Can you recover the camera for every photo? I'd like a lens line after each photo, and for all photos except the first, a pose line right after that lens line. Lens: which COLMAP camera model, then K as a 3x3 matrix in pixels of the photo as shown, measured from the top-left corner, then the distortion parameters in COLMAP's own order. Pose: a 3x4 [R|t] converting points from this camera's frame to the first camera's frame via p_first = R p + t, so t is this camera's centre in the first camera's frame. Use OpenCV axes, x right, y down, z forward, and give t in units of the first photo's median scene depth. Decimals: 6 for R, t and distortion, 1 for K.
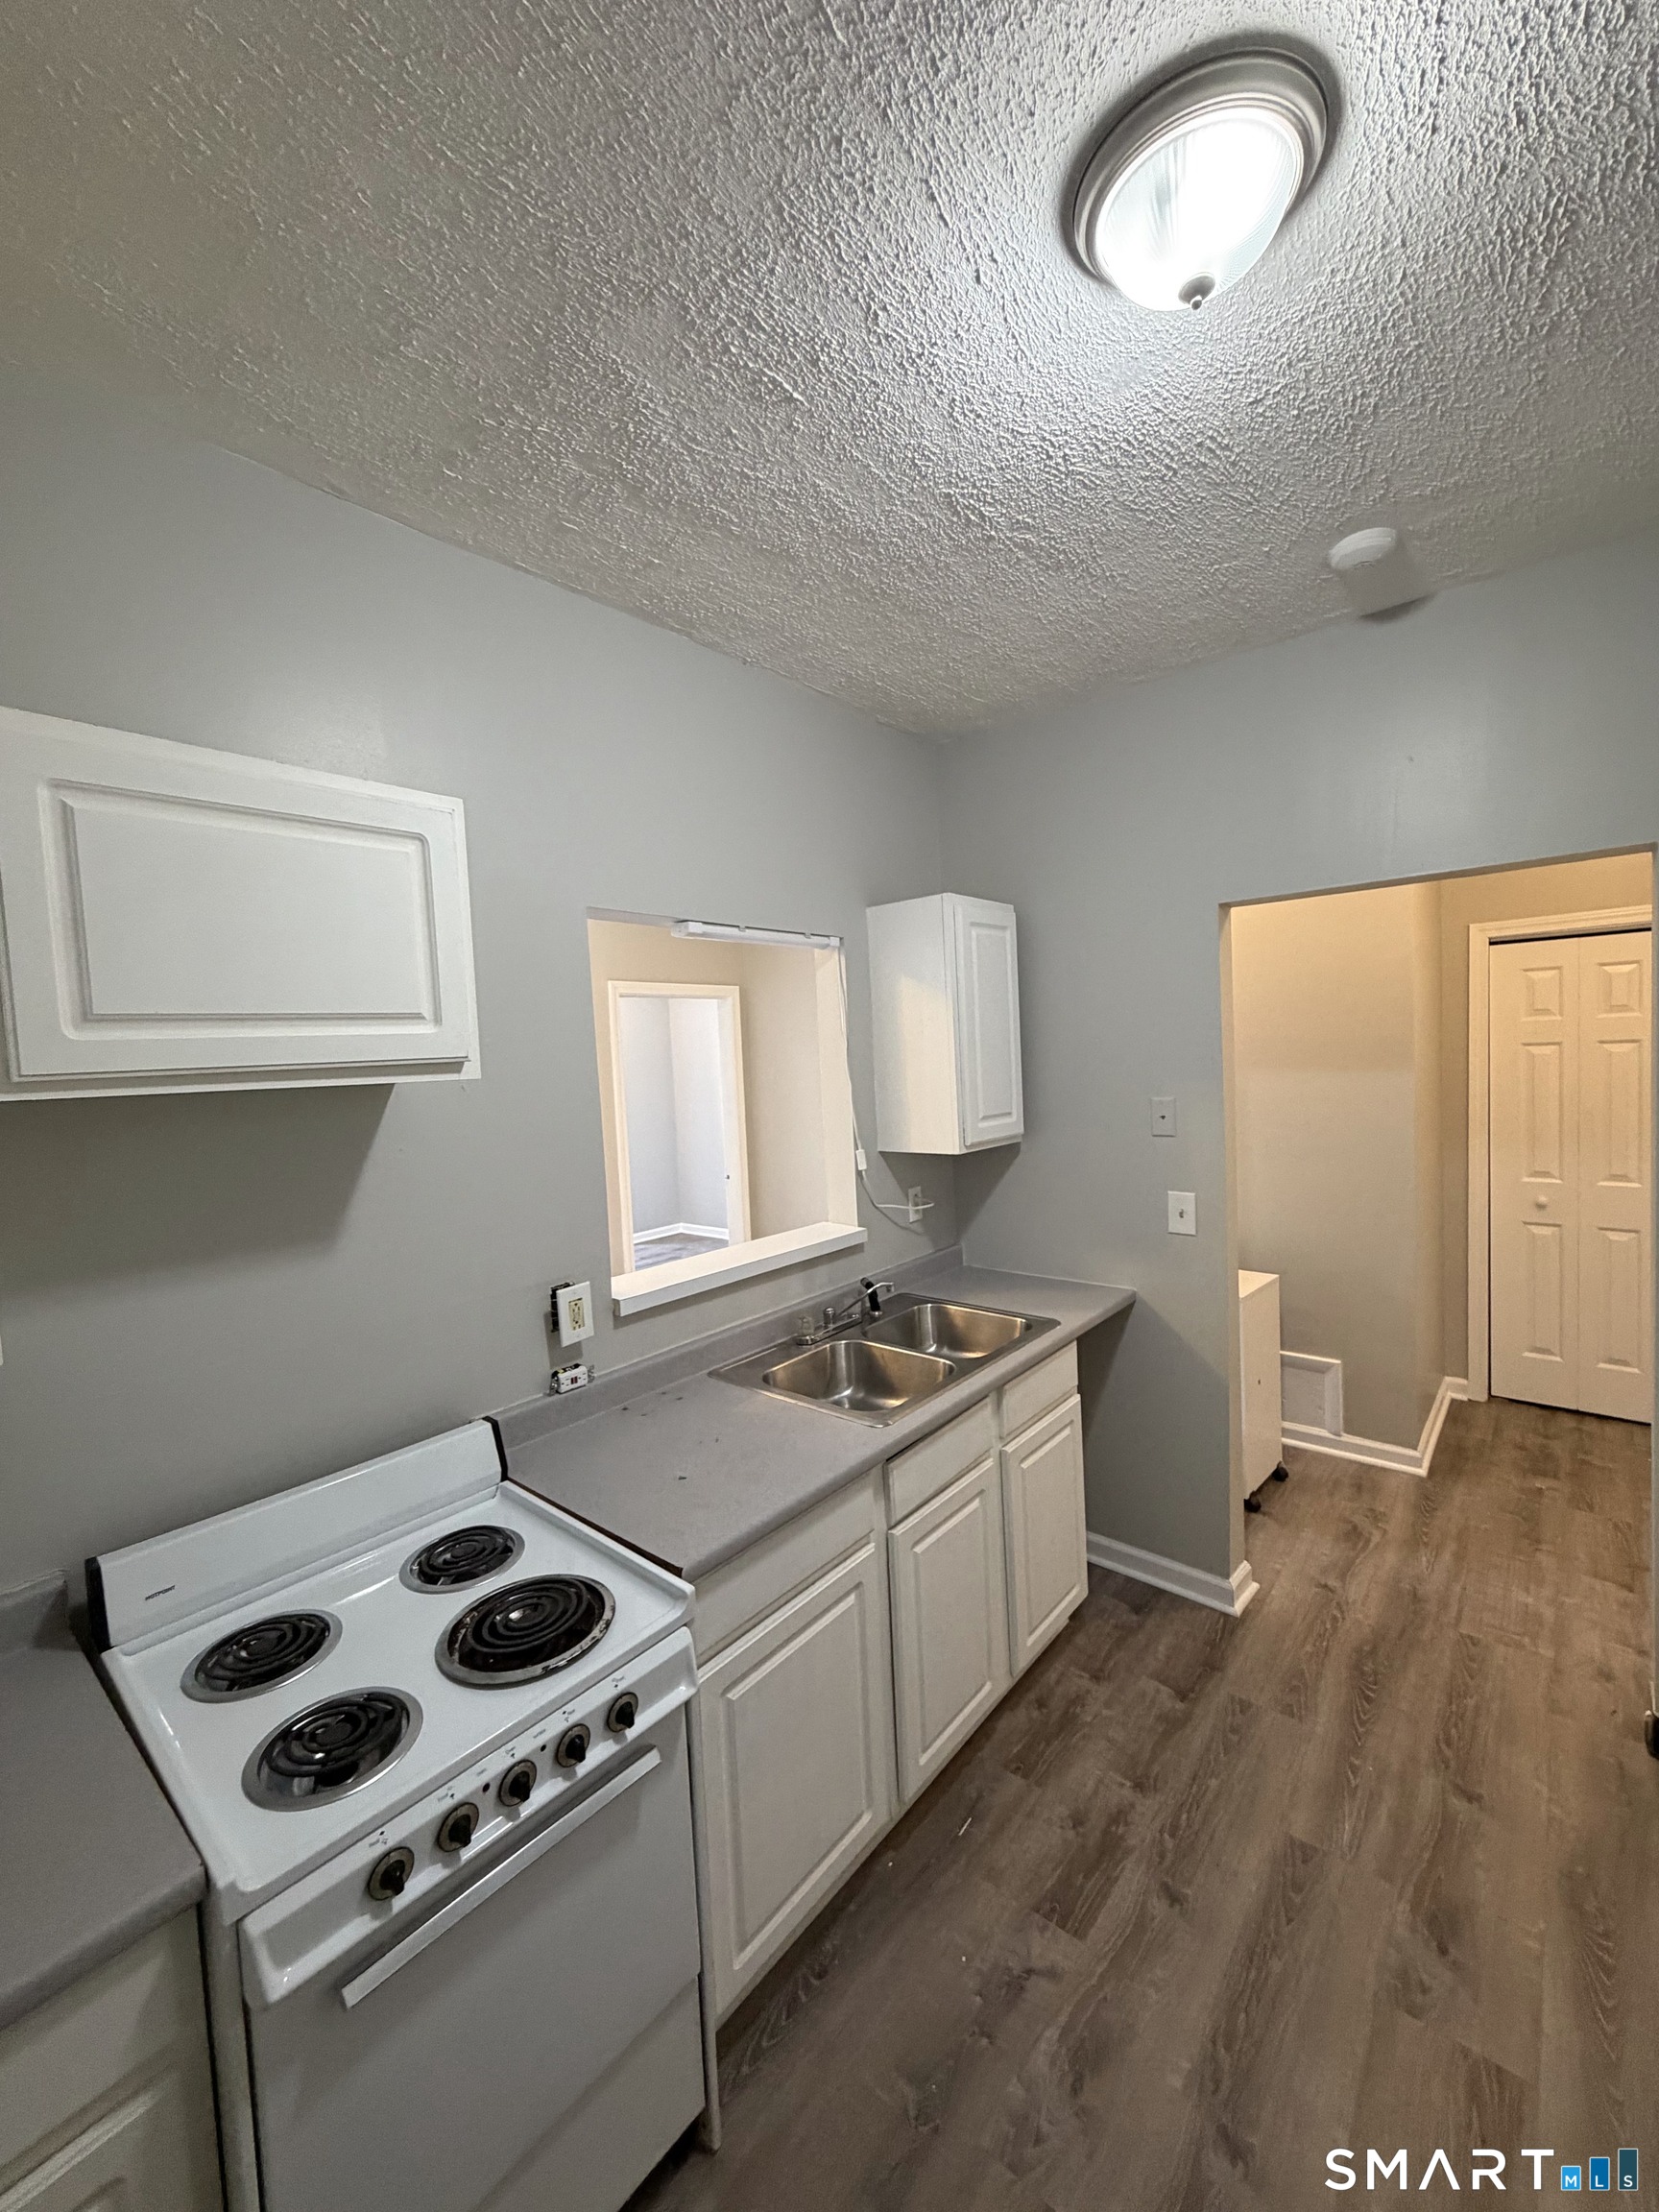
lens RADIAL K [[884.3, 0, 828.5], [0, 884.3, 1108.0], [0, 0, 1]] dist [0.000996, 0.000416]
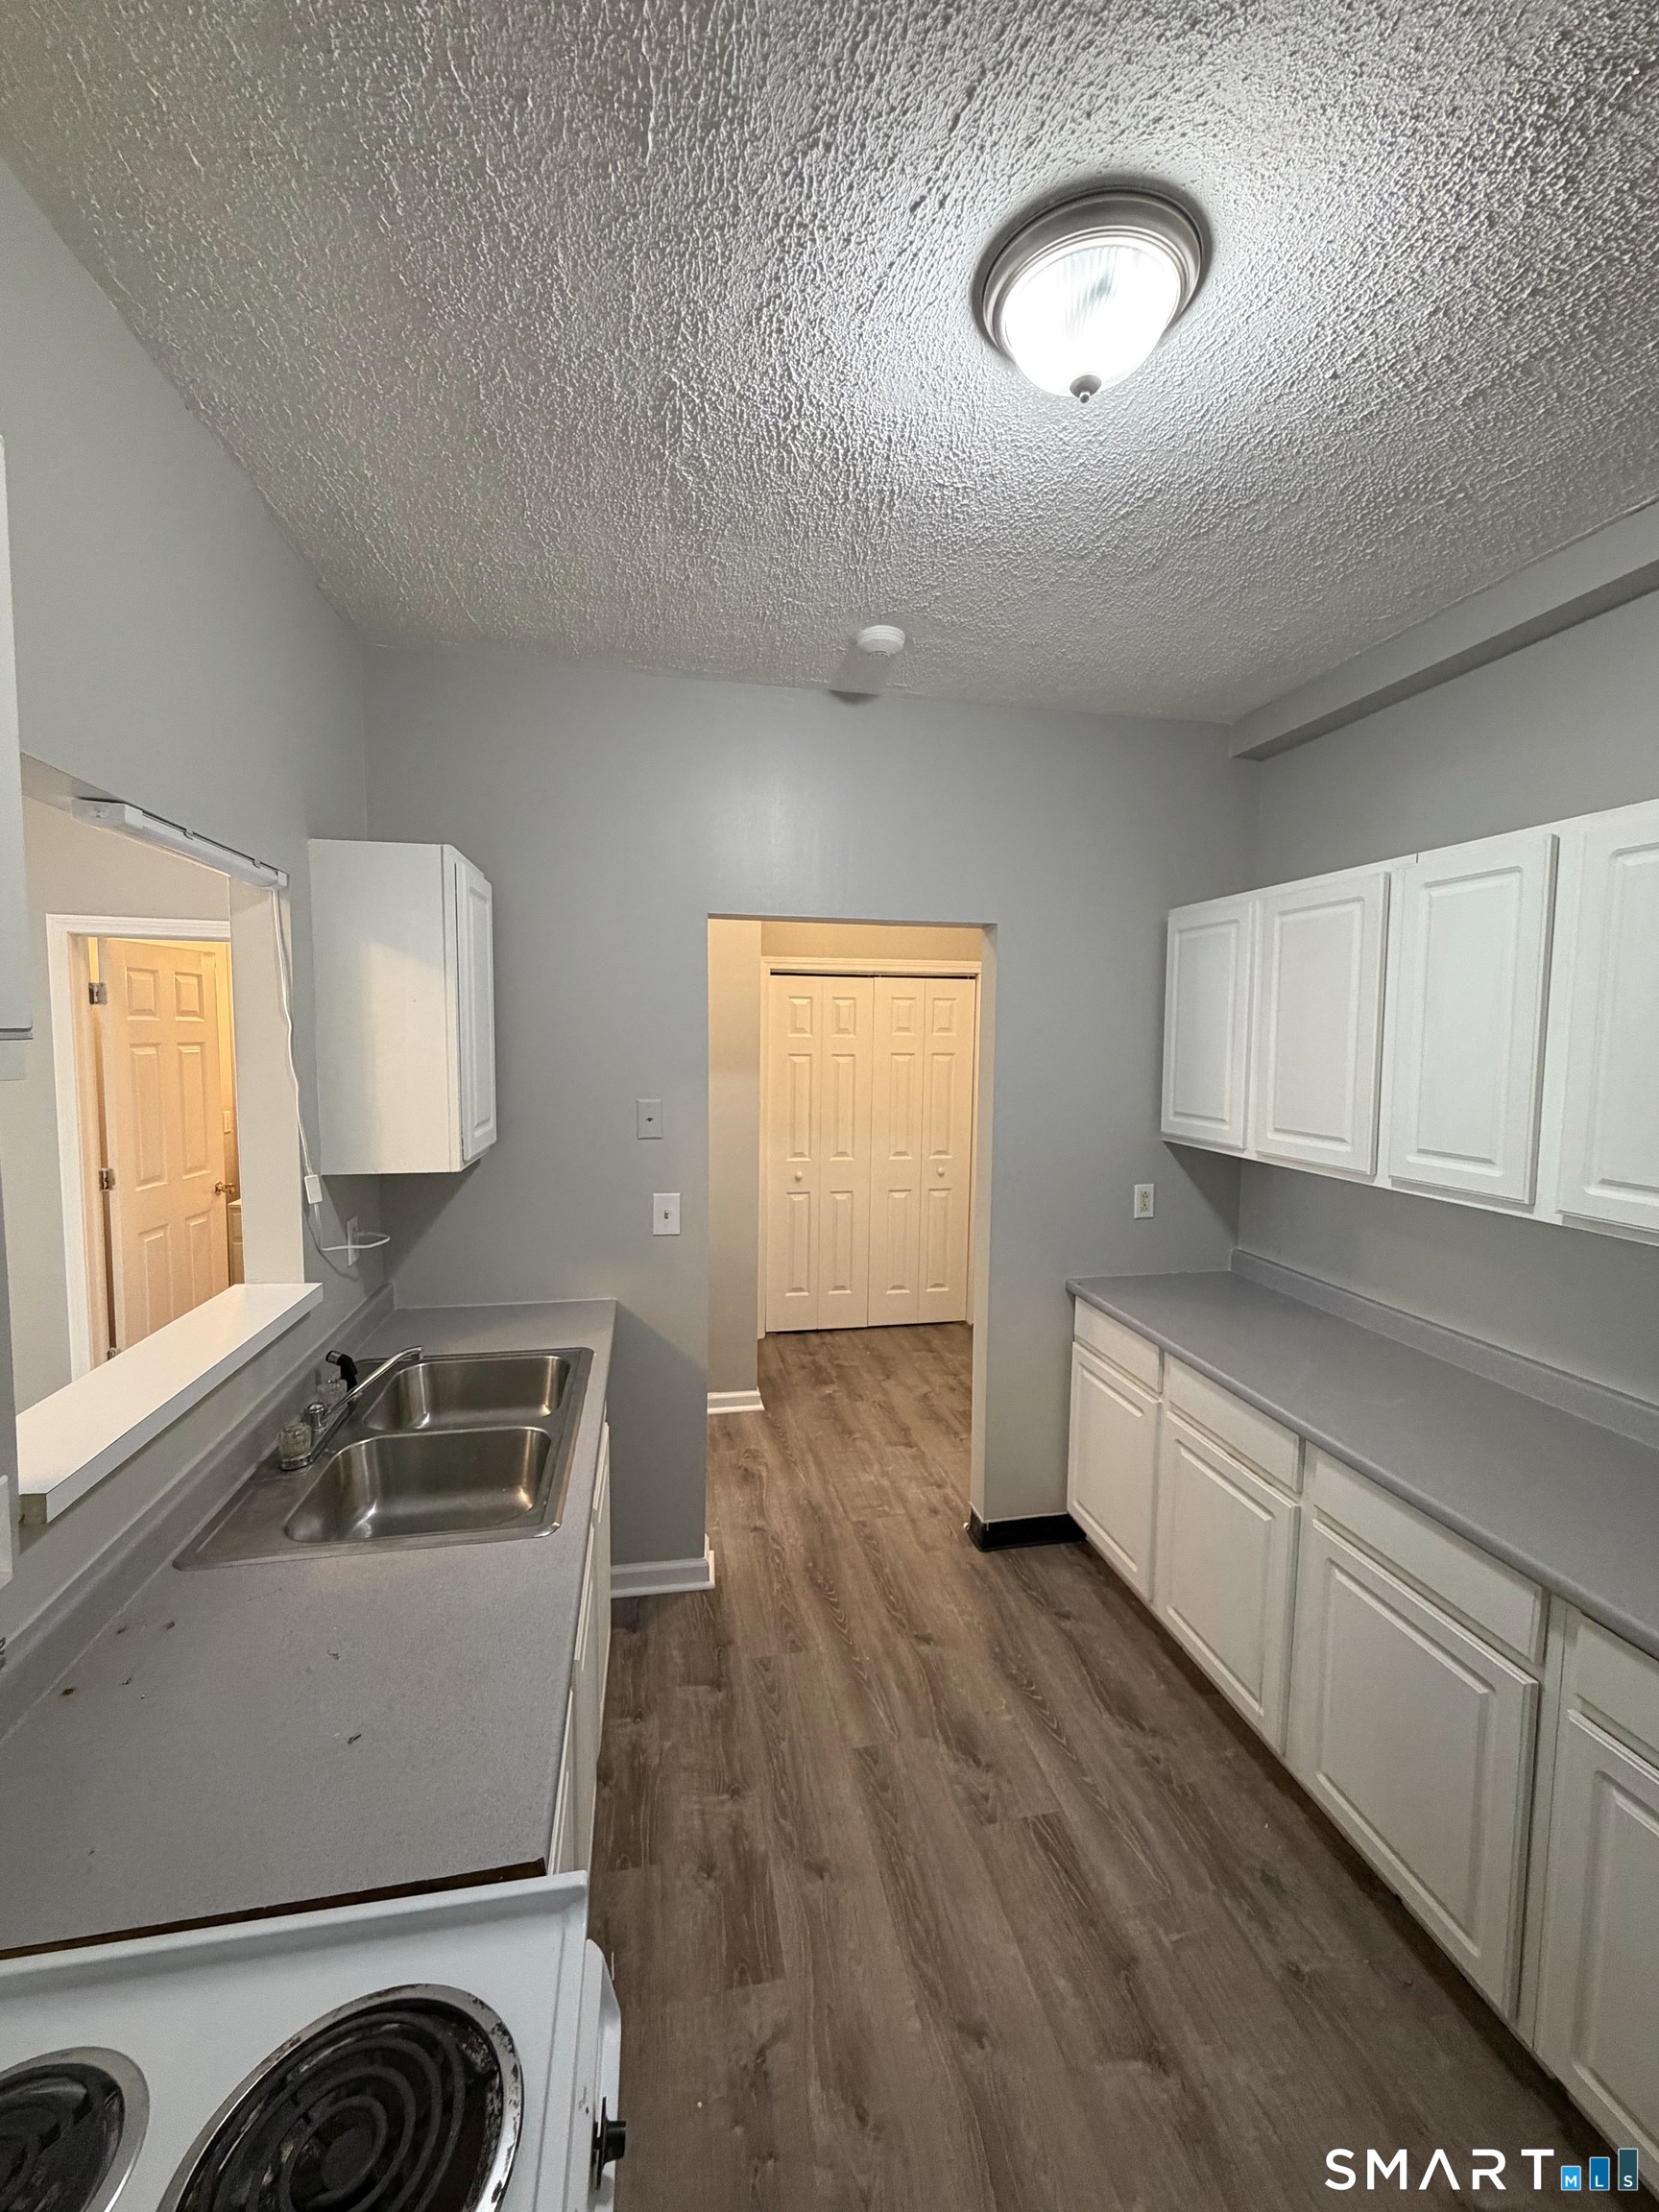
lens RADIAL K [[884.3, 0, 826.6], [0, 884.3, 1106.4], [0, 0, 1]] dist [0.000996, 0.000416]
pose [[0.617546, -0.012714, 0.786432, -0.330592], [0.008832, 0.999918, 0.009230, -0.013840], [-0.786485, 0.001246, 0.617608, 0.277965]]
